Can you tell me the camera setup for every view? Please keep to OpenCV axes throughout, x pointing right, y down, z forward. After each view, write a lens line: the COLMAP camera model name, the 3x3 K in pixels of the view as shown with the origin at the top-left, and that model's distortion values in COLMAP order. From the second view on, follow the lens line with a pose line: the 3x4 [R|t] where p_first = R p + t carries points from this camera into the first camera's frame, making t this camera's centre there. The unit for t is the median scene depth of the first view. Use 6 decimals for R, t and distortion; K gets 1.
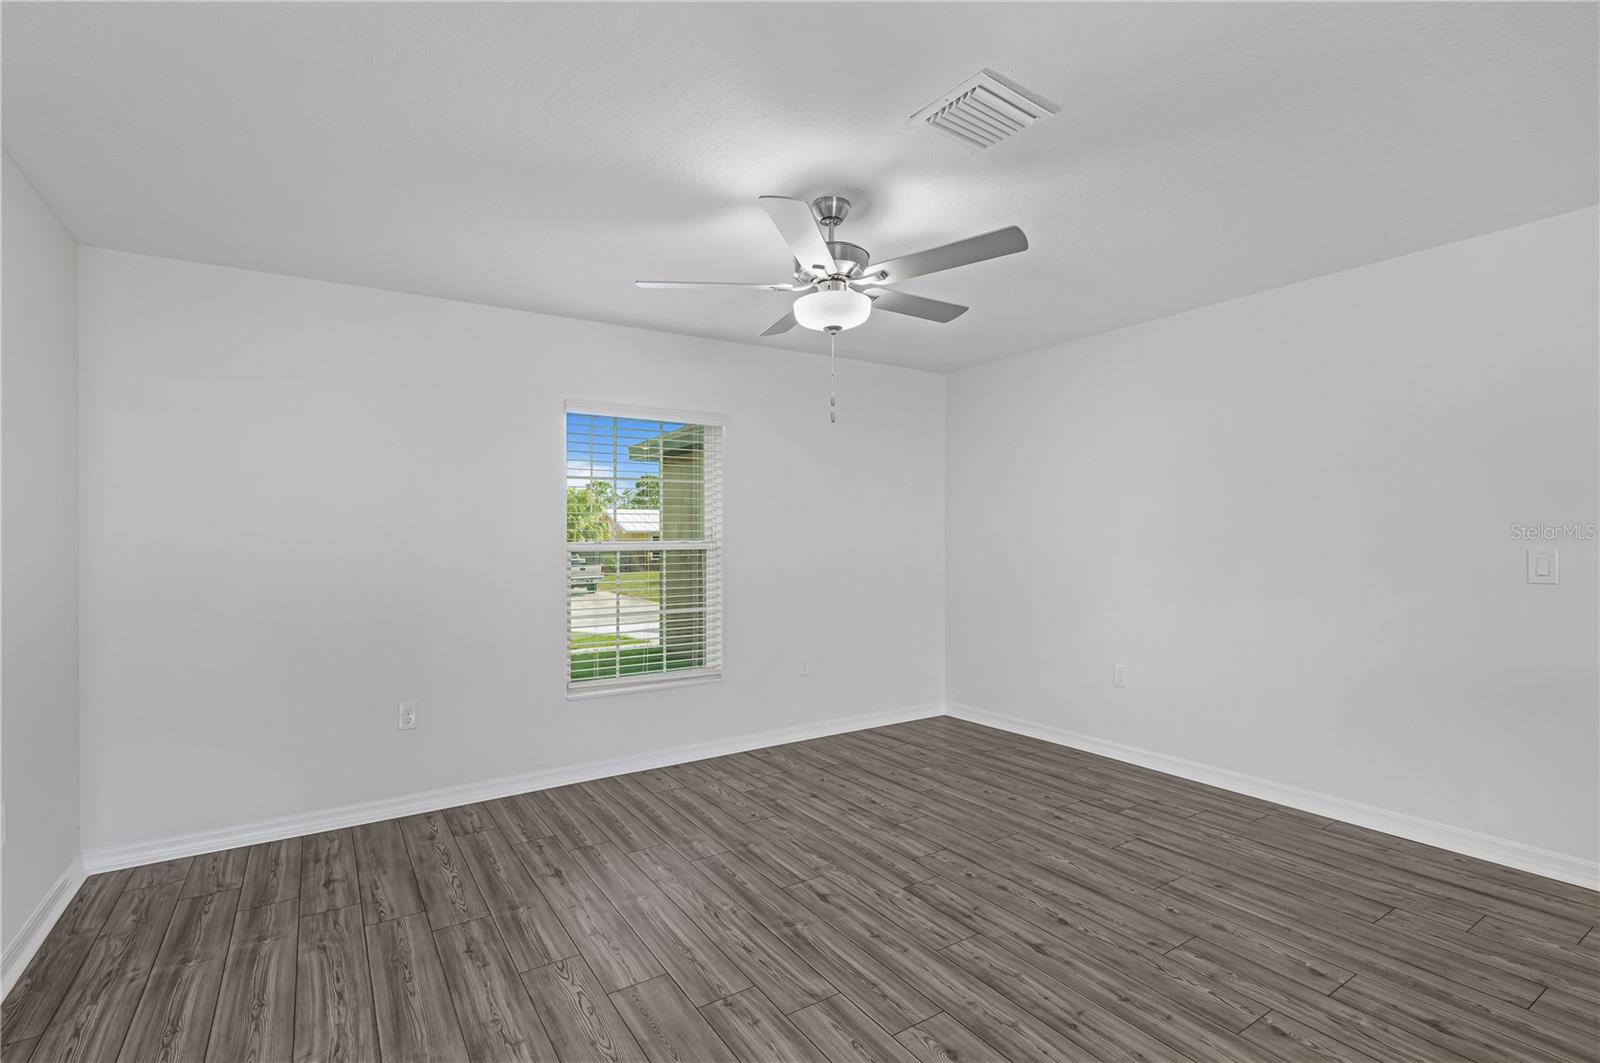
lens RADIAL K [[754.5, 0, 808.4], [0, 754.5, 544.9], [0, 0, 1]] dist [0.011514, -0.000214]
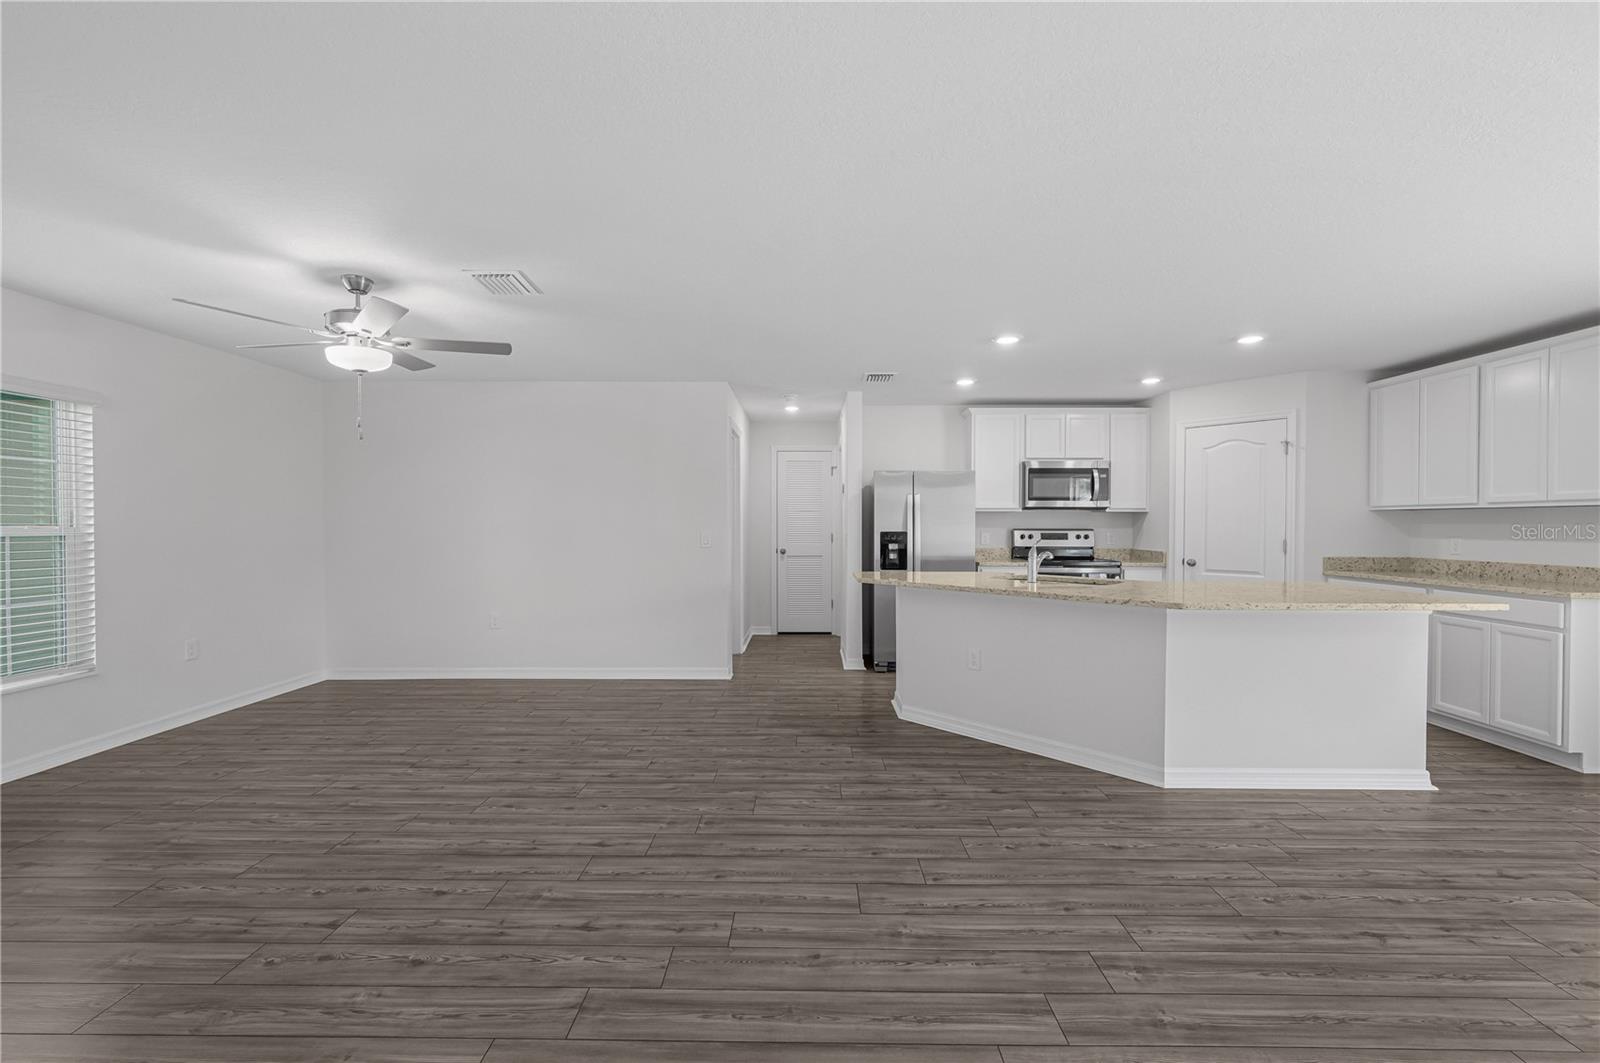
lens RADIAL K [[682.5, 0, 800.1], [0, 682.5, 540.1], [0, 0, 1]] dist [-0.002217, 0.000168]
pose [[0.565460, -0.014181, 0.824654, -0.503694], [0.006035, 0.999897, 0.013056, 0.008900], [-0.824754, -0.002406, 0.565487, -0.334727]]
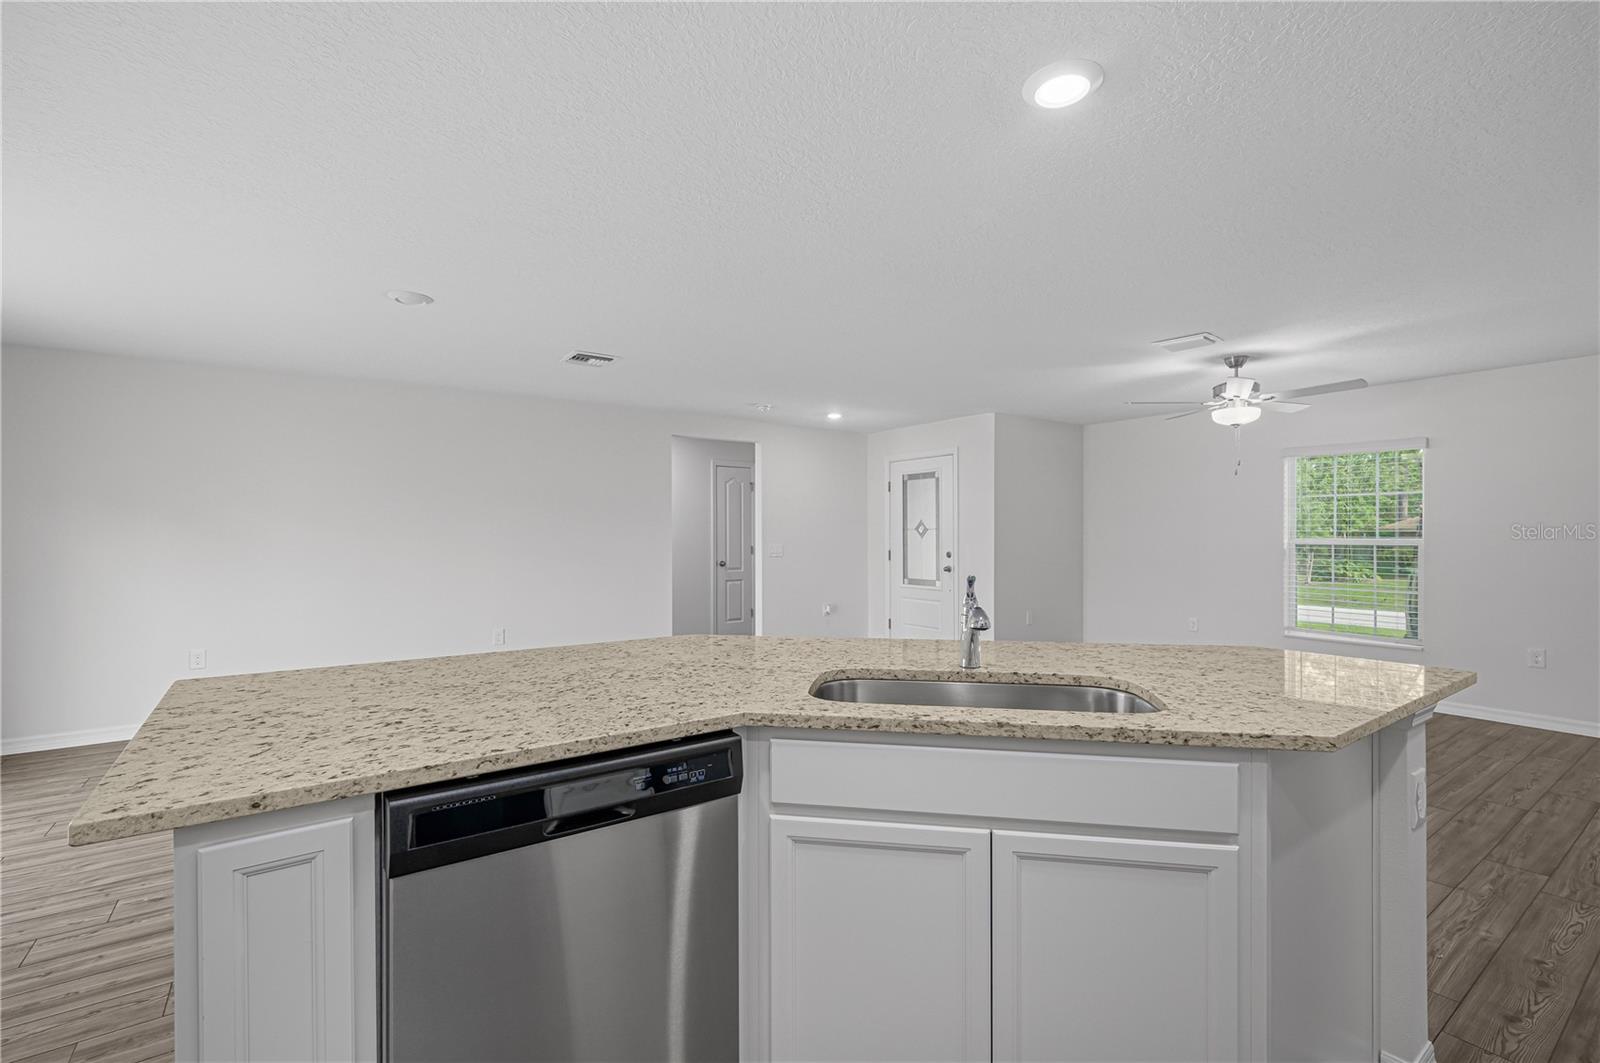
lens RADIAL K [[754.5, 0, 803.8], [0, 754.5, 524.6], [0, 0, 1]] dist [0.011514, -0.000214]
pose [[0.039573, -0.006390, -0.999196, 1.836966], [-0.012494, 0.999898, -0.006889, -0.012693], [0.999139, 0.012757, 0.039489, -0.135306]]
